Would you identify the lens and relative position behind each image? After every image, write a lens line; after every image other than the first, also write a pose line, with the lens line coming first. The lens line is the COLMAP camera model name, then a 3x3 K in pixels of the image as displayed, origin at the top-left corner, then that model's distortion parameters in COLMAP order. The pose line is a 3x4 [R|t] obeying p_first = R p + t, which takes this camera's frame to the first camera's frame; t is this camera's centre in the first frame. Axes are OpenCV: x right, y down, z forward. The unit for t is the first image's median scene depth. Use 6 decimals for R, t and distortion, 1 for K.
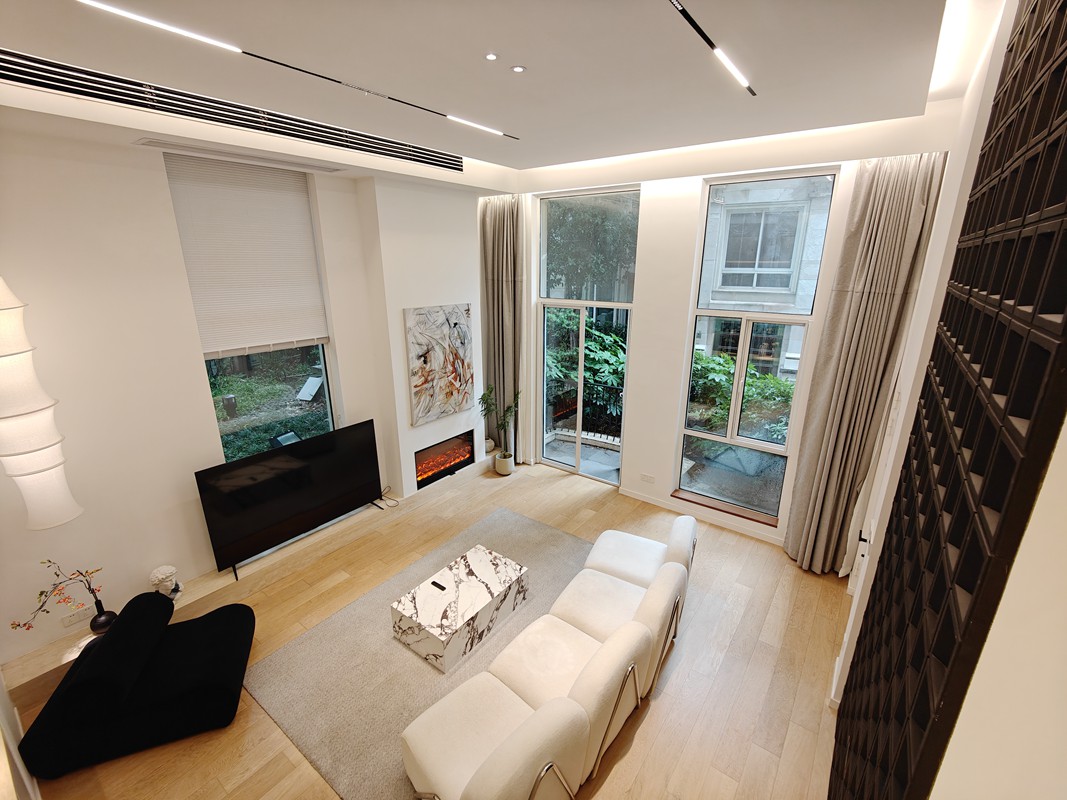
lens RADIAL K [[474.2, 0, 533.5], [0, 474.2, 400.0], [0, 0, 1]] dist [-0.001599, -0.000283]
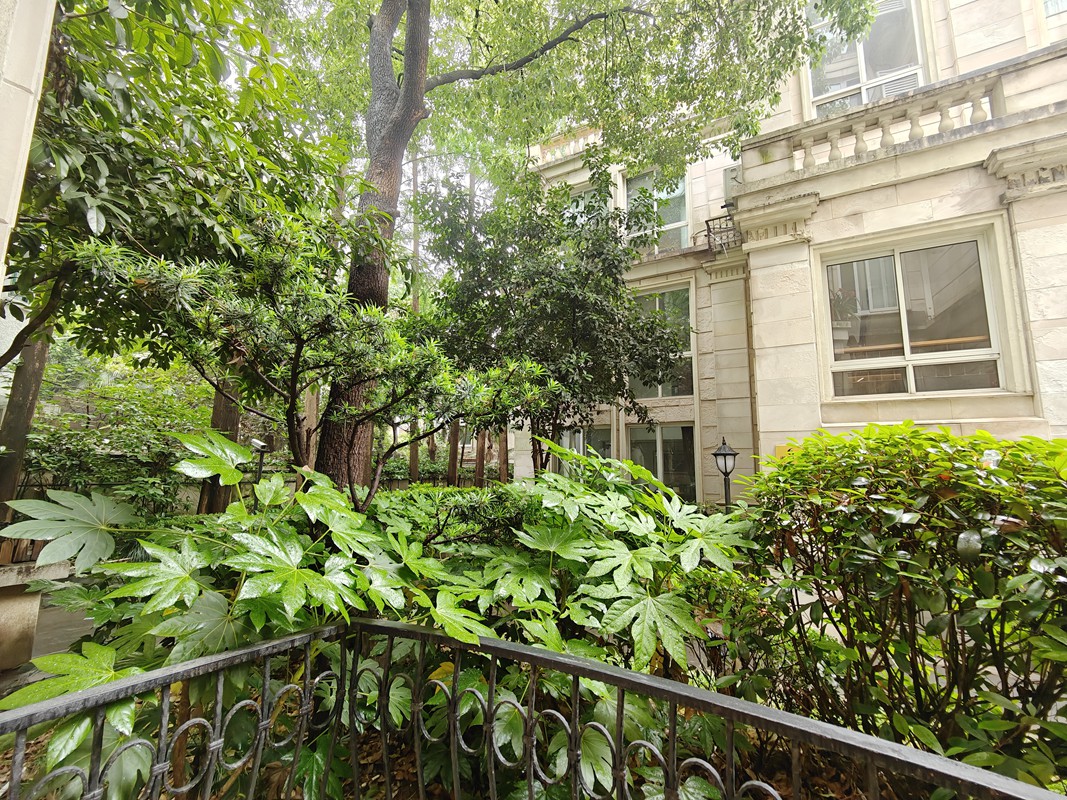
lens RADIAL K [[471.8, 0, 533.5], [0, 471.8, 400.0], [0, 0, 1]] dist [-0.003901, -0.001126]
pose [[0.999834, 0.012782, 0.013004, 0.061038], [-0.006071, 0.905832, -0.423594, -0.023124], [-0.017194, 0.423445, 0.905759, 0.426199]]
